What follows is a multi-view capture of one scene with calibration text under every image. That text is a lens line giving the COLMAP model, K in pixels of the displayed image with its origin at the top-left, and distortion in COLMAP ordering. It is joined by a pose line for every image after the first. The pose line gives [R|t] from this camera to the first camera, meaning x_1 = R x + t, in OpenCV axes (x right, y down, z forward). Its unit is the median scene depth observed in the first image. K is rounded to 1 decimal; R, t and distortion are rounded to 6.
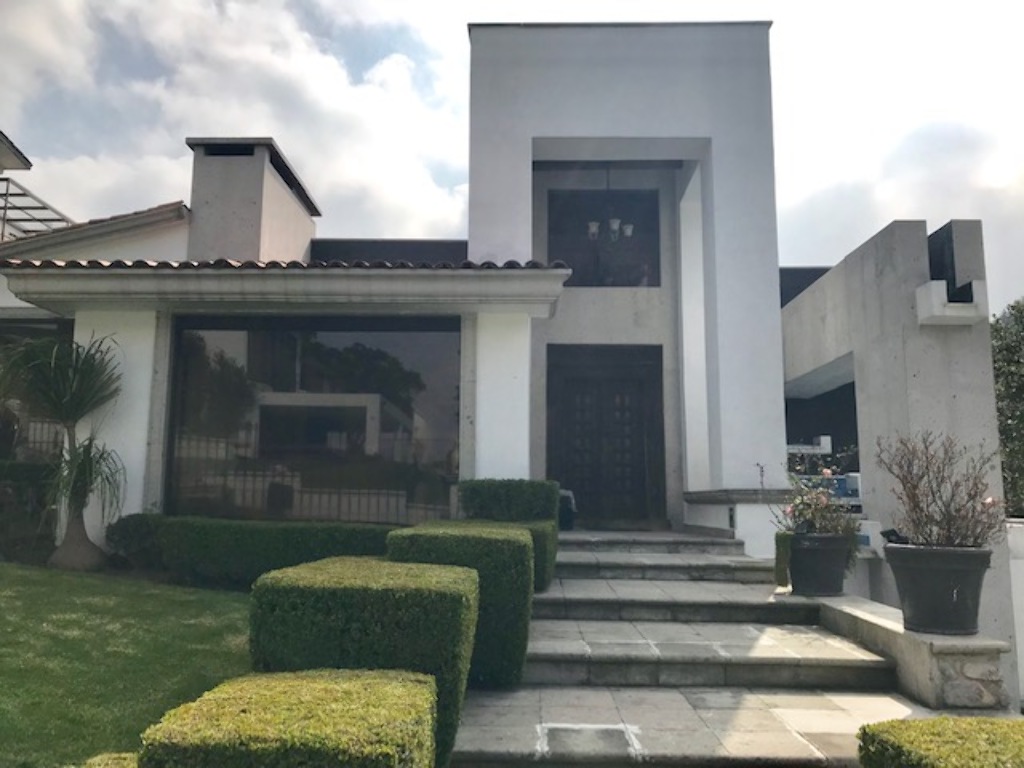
lens RADIAL K [[828.9, 0, 512.0], [0, 828.9, 384.0], [0, 0, 1]] dist [-0.008271, -0.005821]
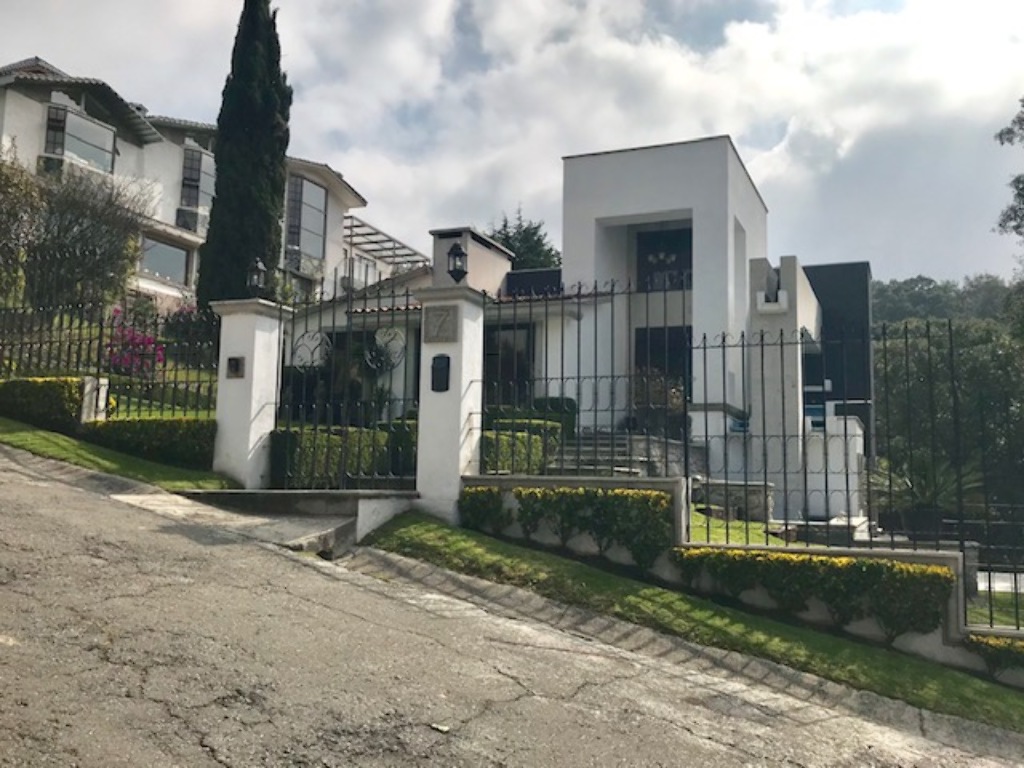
lens RADIAL K [[879.1, 0, 512.0], [0, 879.1, 384.0], [0, 0, 1]] dist [-0.007575, -0.003691]
pose [[0.927825, -0.028520, -0.371924, 0.491154], [0.039589, 0.998970, 0.022158, 0.015337], [0.370909, -0.035283, 0.927999, -0.762838]]
